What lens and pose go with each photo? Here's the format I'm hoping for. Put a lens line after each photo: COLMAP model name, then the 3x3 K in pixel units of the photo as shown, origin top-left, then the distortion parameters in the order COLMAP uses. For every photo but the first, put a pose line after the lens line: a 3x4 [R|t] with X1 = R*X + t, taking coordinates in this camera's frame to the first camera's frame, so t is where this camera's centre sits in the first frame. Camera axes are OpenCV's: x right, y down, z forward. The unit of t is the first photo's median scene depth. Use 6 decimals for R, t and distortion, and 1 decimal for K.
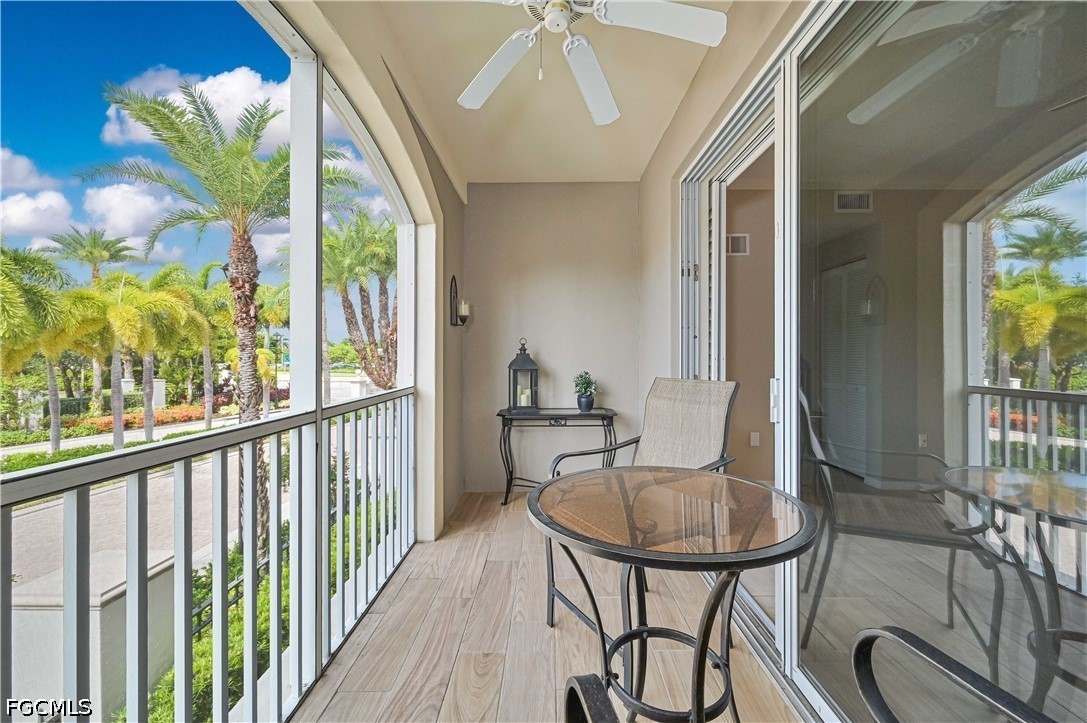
lens RADIAL K [[430.0, 0, 548.2], [0, 430.0, 351.7], [0, 0, 1]] dist [-0.001498, -0.000300]
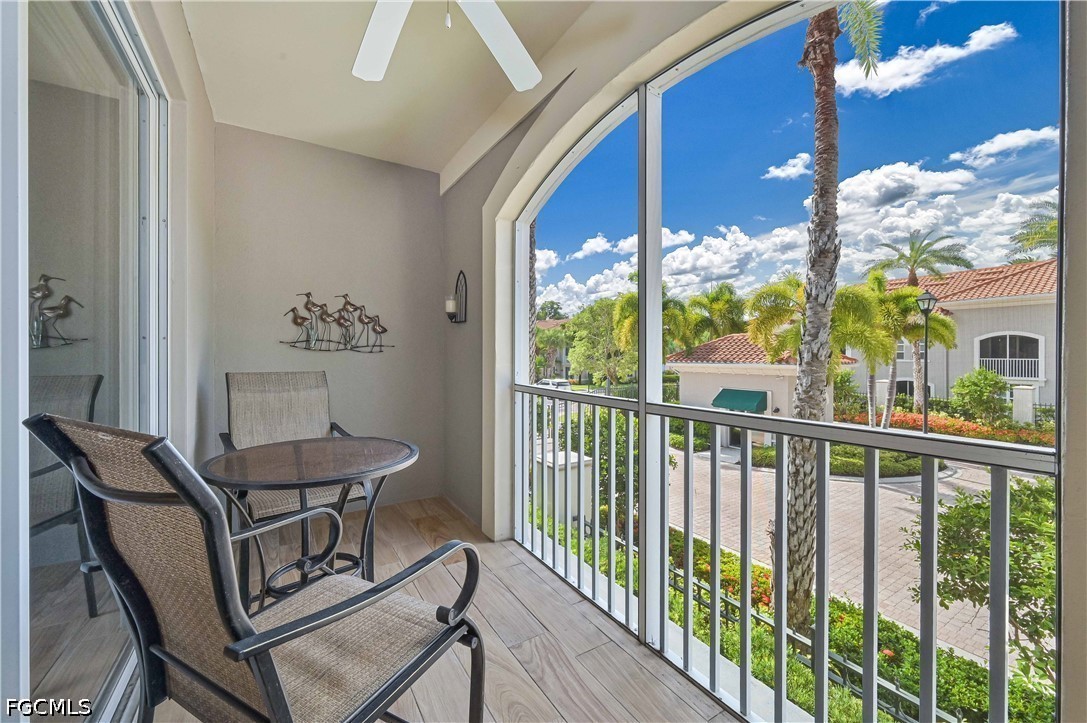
lens RADIAL K [[430.0, 0, 548.2], [0, 430.0, 351.7], [0, 0, 1]] dist [-0.001498, -0.000300]
pose [[-0.841941, -0.004842, -0.539548, 0.429014], [0.002838, 0.999906, -0.013401, 0.019057], [0.539562, -0.012814, -0.841848, 2.787383]]
